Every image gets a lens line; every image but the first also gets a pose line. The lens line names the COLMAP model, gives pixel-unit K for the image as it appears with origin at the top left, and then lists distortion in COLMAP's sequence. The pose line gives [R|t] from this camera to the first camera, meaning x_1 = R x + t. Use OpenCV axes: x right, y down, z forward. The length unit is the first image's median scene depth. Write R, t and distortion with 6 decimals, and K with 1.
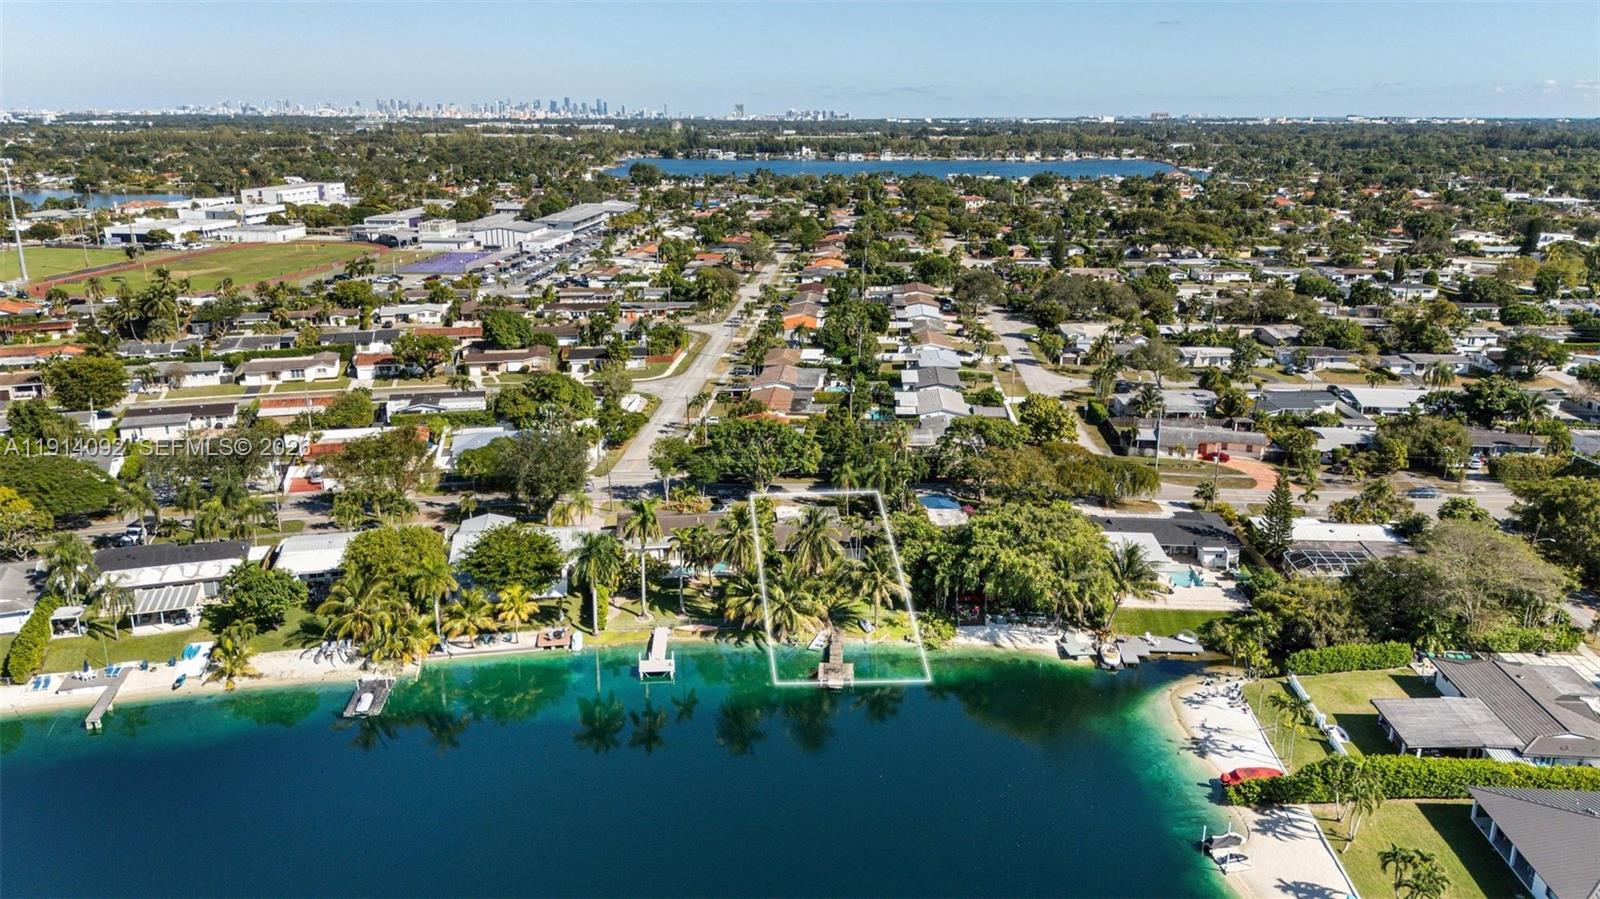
lens RADIAL K [[1218.5, 0, 809.3], [0, 1218.5, 445.7], [0, 0, 1]] dist [0.134033, -0.189822]
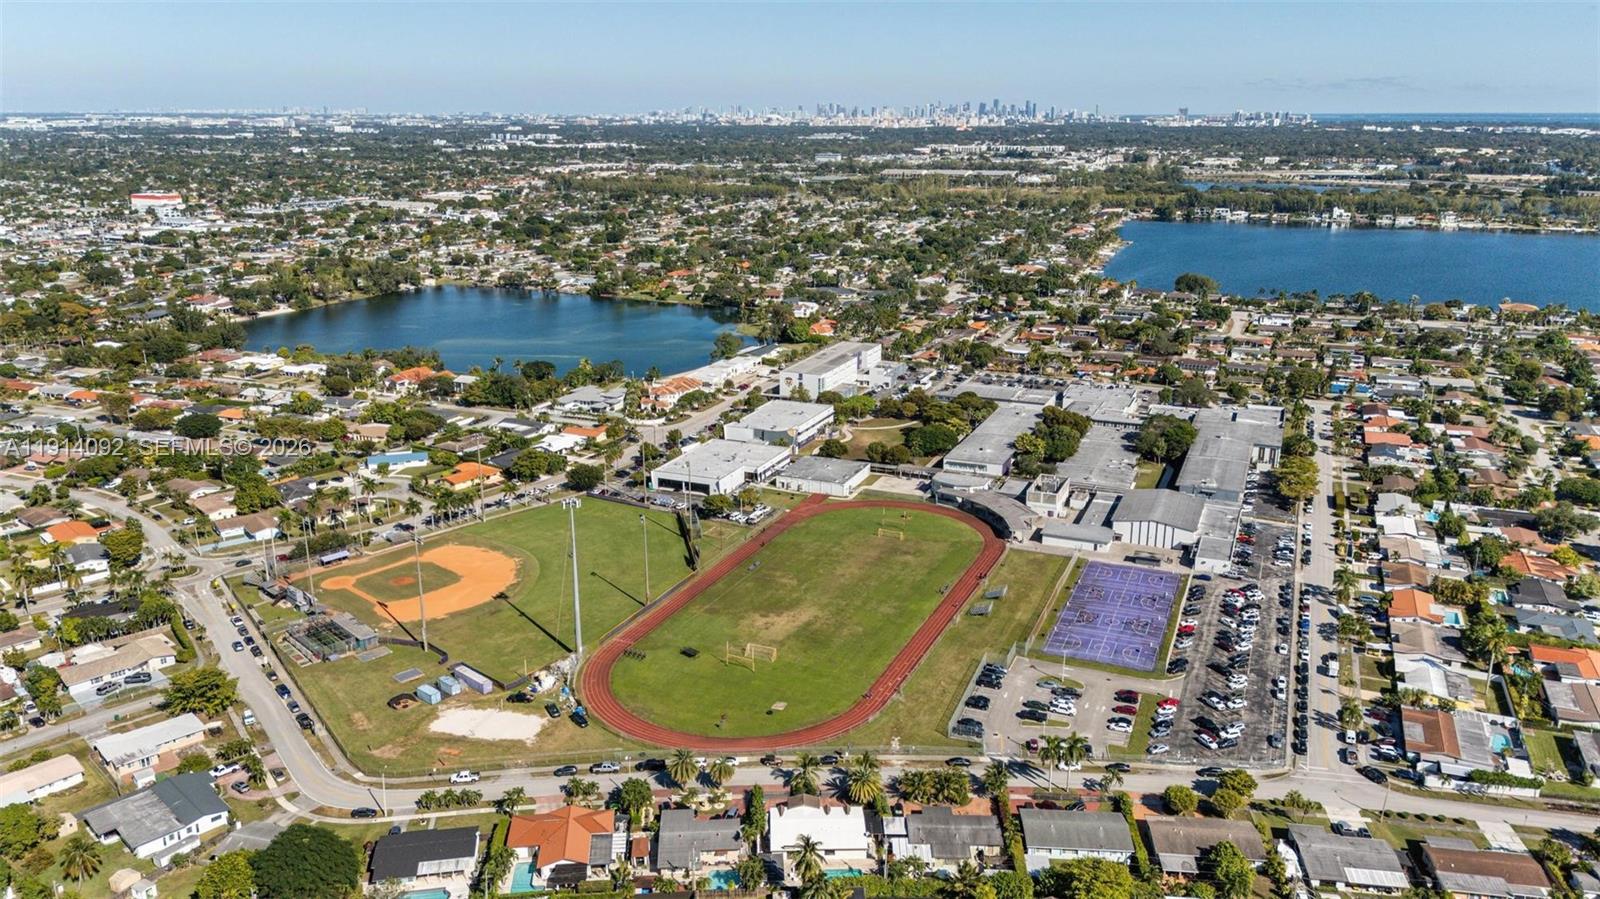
lens RADIAL K [[1218.5, 0, 809.3], [0, 1218.5, 445.7], [0, 0, 1]] dist [0.134033, -0.189822]
pose [[0.946303, 0.081123, -0.312937, -0.066040], [-0.080732, 0.996634, 0.014230, -0.063926], [0.313039, 0.011798, 0.949667, 0.083056]]
